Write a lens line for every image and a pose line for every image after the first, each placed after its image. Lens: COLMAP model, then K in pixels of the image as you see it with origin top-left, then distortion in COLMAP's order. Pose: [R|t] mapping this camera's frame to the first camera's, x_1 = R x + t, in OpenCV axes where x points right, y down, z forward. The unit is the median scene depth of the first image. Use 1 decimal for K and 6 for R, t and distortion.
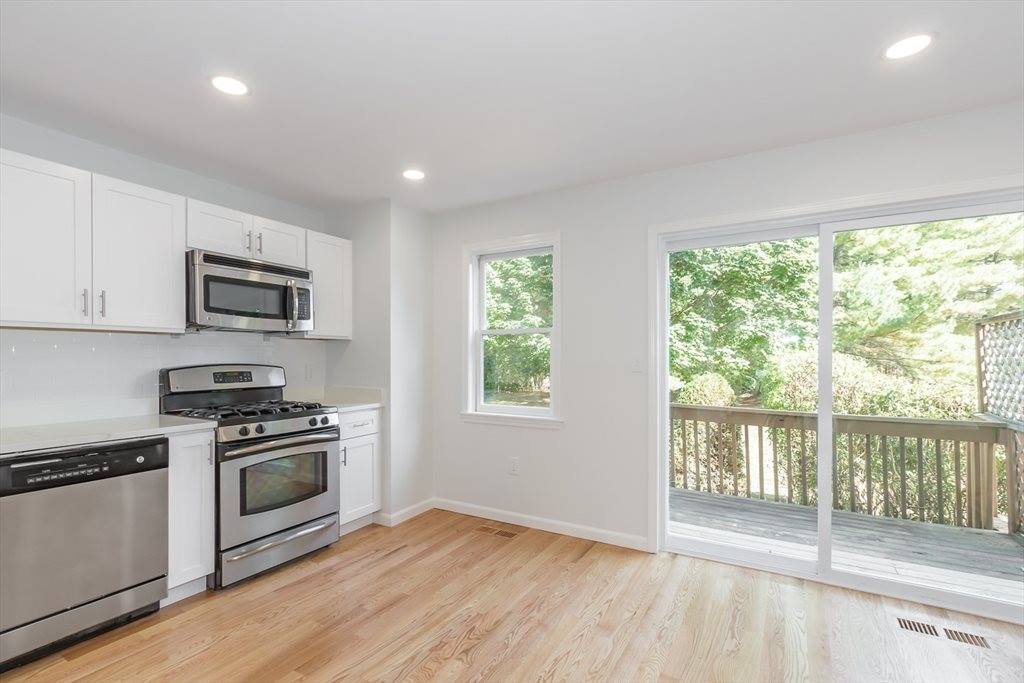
lens RADIAL K [[484.3, 0, 470.1], [0, 484.3, 356.6], [0, 0, 1]] dist [-0.011748, 0.000722]
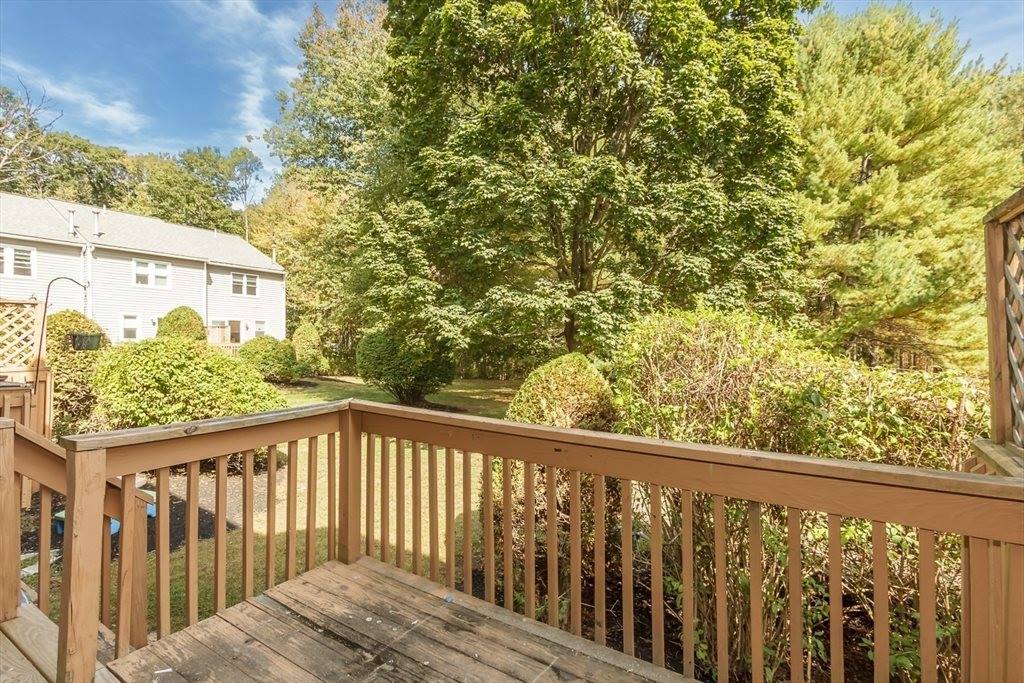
lens RADIAL K [[484.3, 0, 508.5], [0, 484.3, 345.8], [0, 0, 1]] dist [-0.011748, 0.000722]
pose [[0.999966, 0.008057, 0.001698, 0.729871], [-0.008066, 0.999953, 0.005399, 0.042808], [-0.001655, -0.005412, 0.999984, 0.668114]]
